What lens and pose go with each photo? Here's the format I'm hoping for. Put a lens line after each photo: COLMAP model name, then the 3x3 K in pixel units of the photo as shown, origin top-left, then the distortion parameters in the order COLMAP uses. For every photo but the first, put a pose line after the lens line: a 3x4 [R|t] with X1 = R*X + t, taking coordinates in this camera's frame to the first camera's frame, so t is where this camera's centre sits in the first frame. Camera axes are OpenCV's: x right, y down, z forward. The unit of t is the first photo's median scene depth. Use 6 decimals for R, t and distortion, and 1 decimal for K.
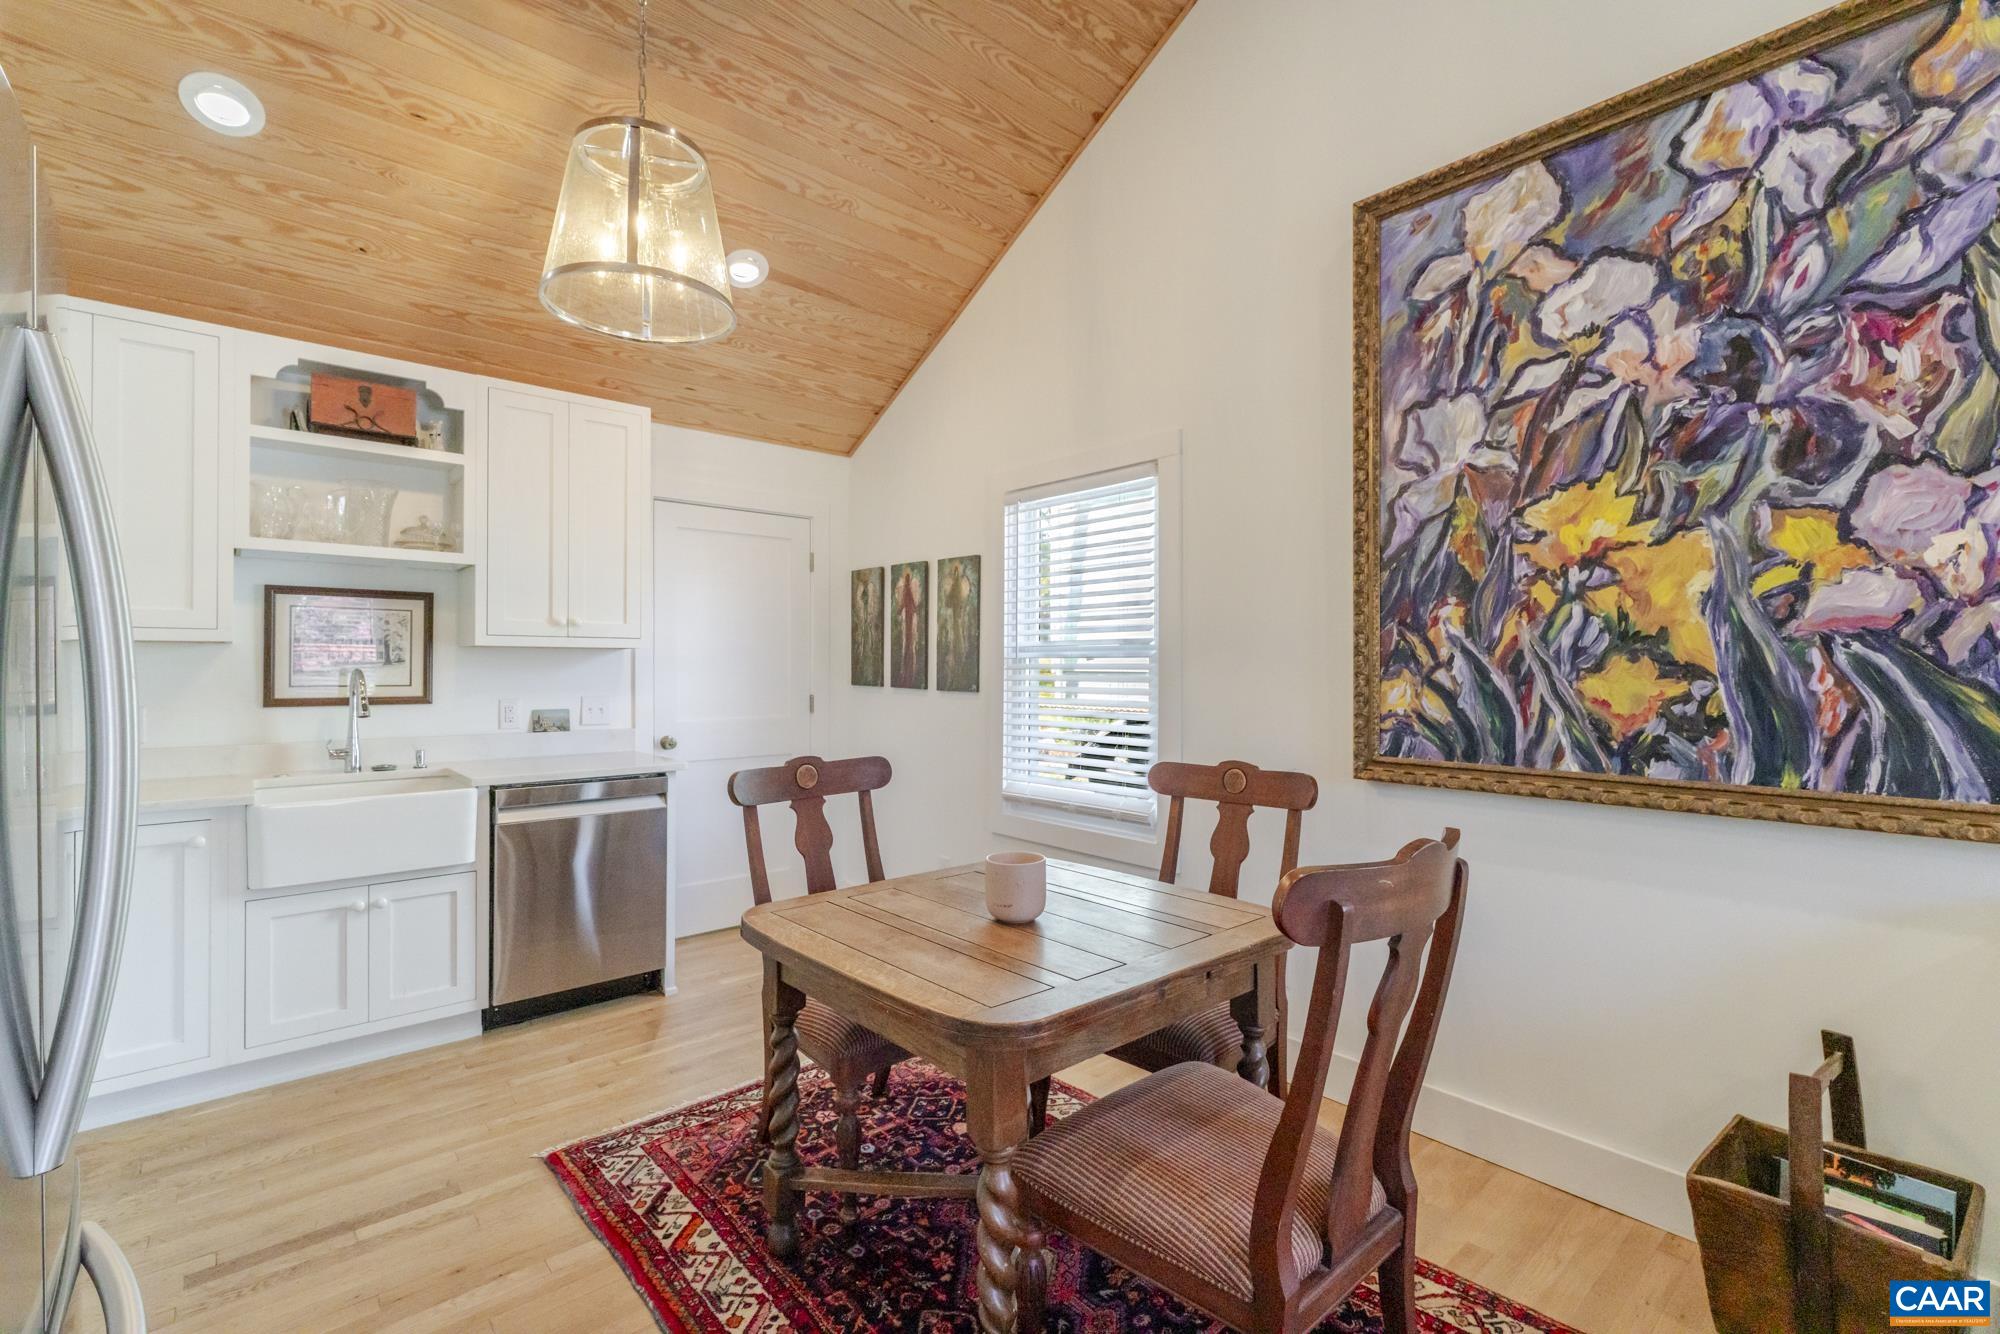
lens RADIAL K [[882.6, 0, 1004.4], [0, 882.6, 663.6], [0, 0, 1]] dist [-0.000662, -0.000070]
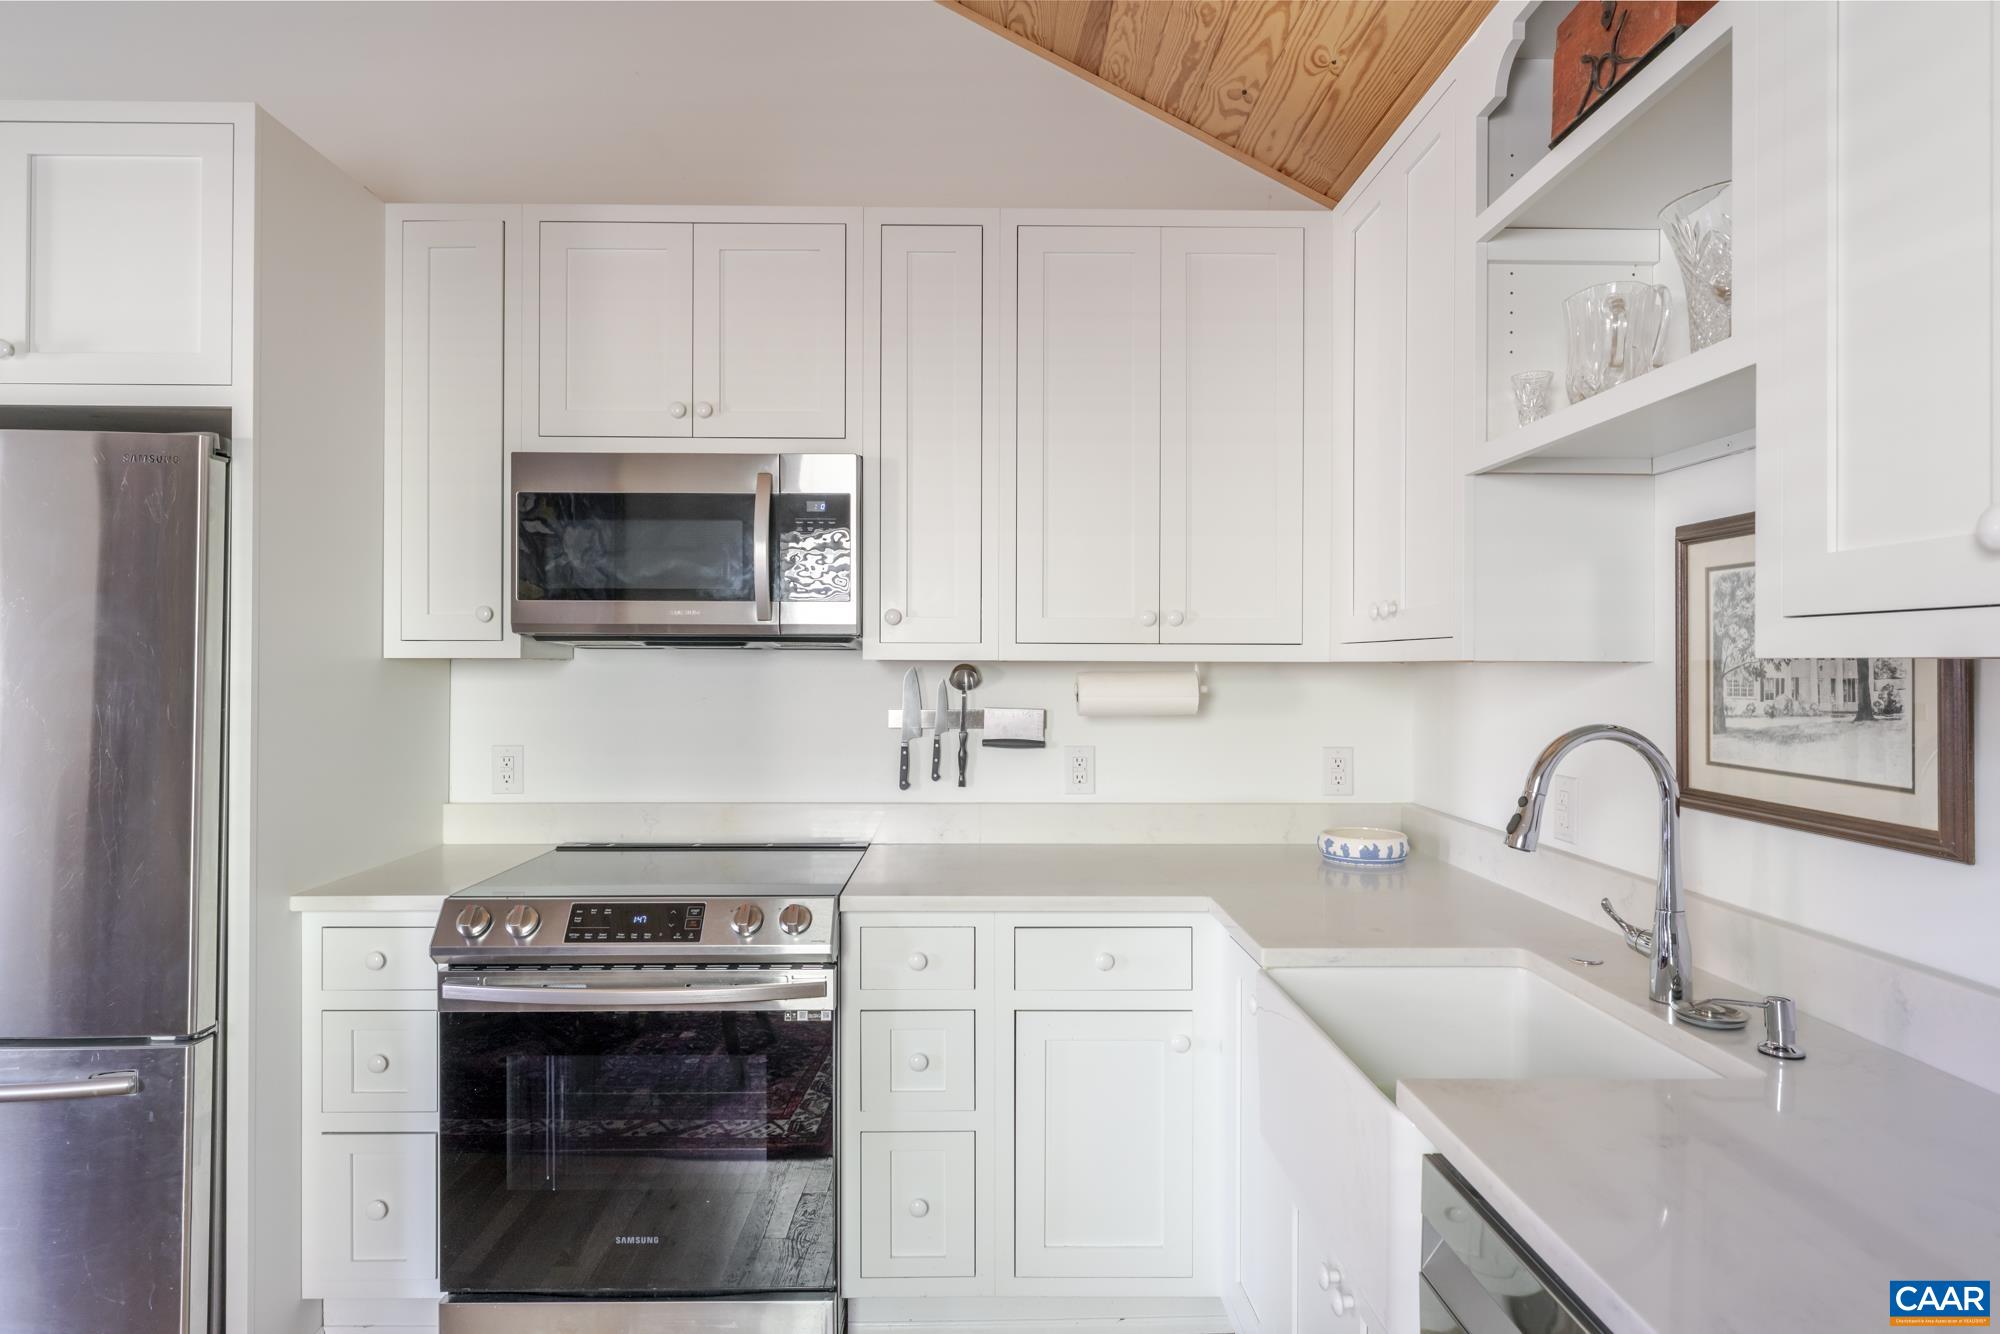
lens RADIAL K [[1102.8, 0, 1000.0], [0, 1102.8, 667.0], [0, 0, 1]] dist [0.000272, 0.001090]
pose [[-0.653025, -0.005584, -0.757316, -0.291838], [-0.003199, 0.999984, -0.004614, -0.023821], [0.757330, -0.000590, -0.653032, 1.606393]]
